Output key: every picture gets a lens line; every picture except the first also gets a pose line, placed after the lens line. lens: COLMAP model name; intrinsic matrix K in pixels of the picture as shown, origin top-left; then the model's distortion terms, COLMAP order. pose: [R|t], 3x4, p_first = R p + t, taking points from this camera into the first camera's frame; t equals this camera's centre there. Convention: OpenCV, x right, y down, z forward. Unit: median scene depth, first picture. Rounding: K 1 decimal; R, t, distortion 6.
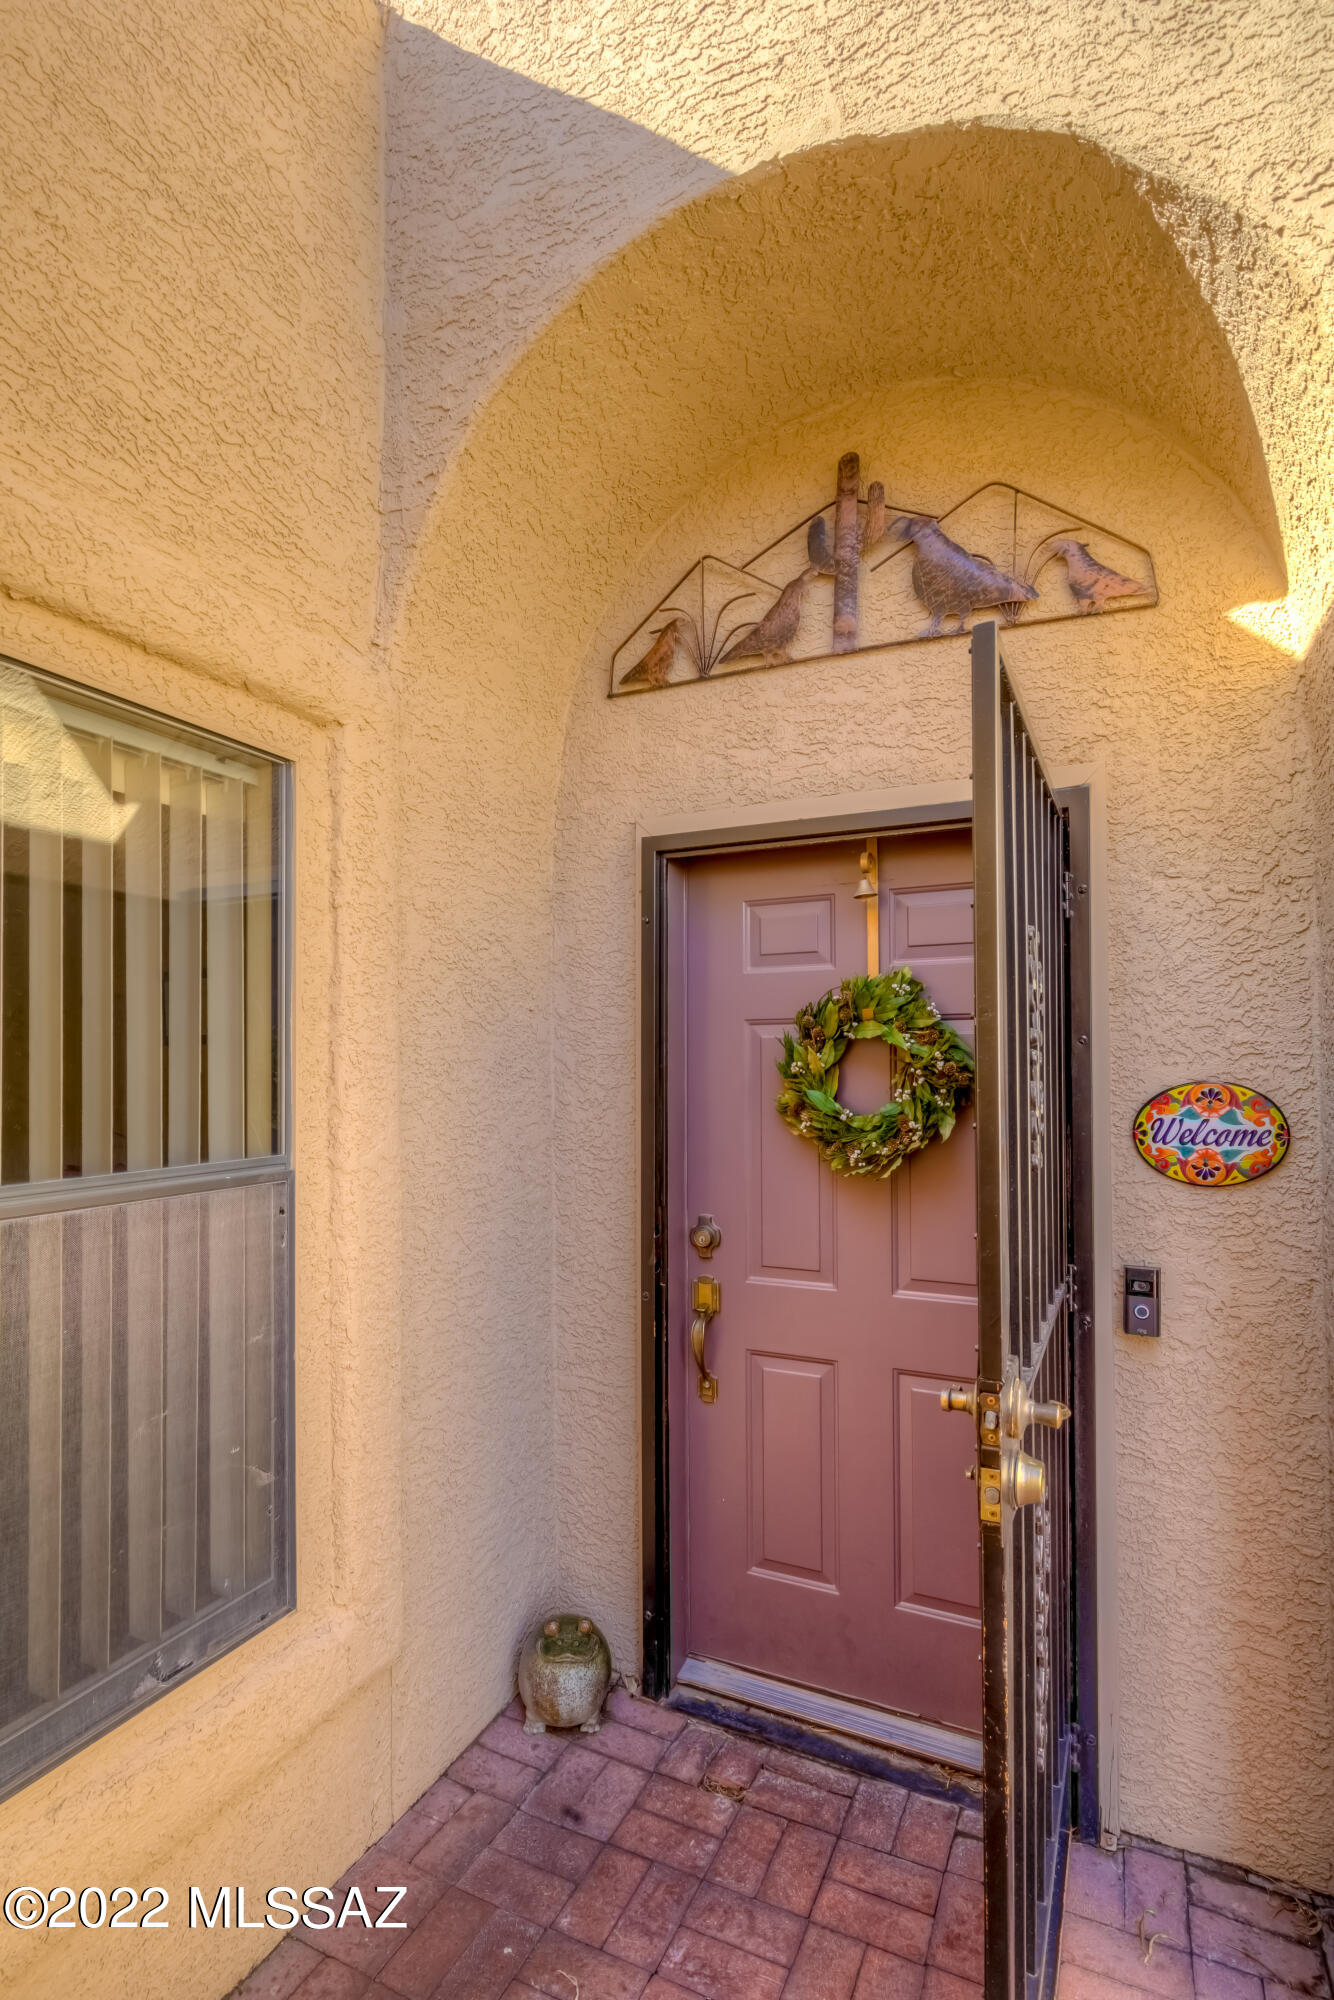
lens RADIAL K [[917.3, 0, 721.0], [0, 917.3, 1060.6], [0, 0, 1]] dist [0.000630, -0.000228]
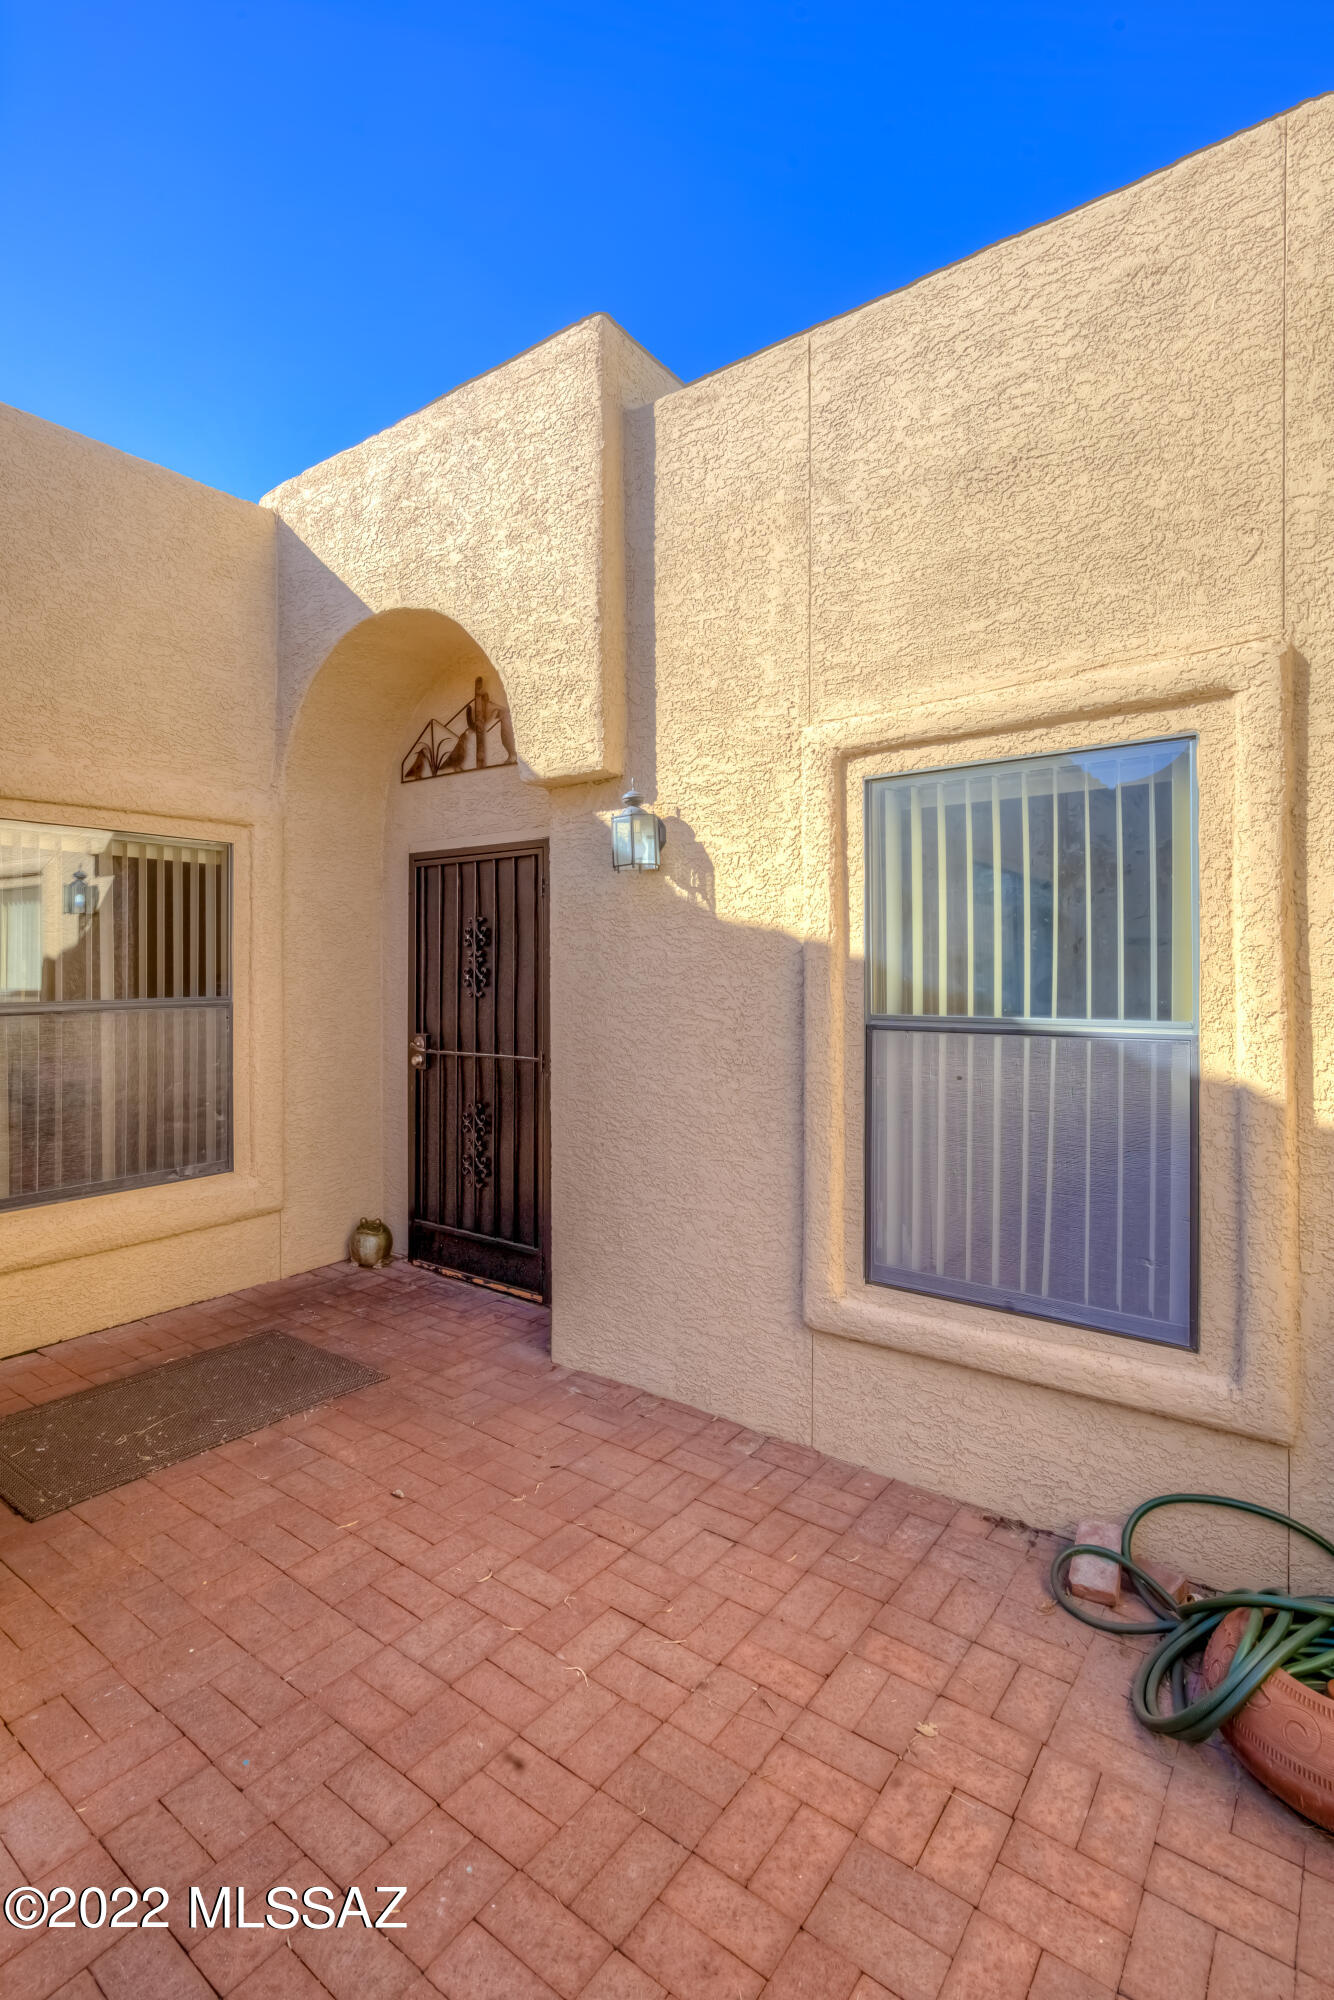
lens RADIAL K [[924.1, 0, 666.6], [0, 924.1, 962.1], [0, 0, 1]] dist [-0.000484, 0.000291]
pose [[0.973510, 0.000395, -0.228646, 1.180155], [0.000610, 0.999990, 0.004326, -0.004357], [0.228645, -0.004351, 0.973500, -1.119117]]
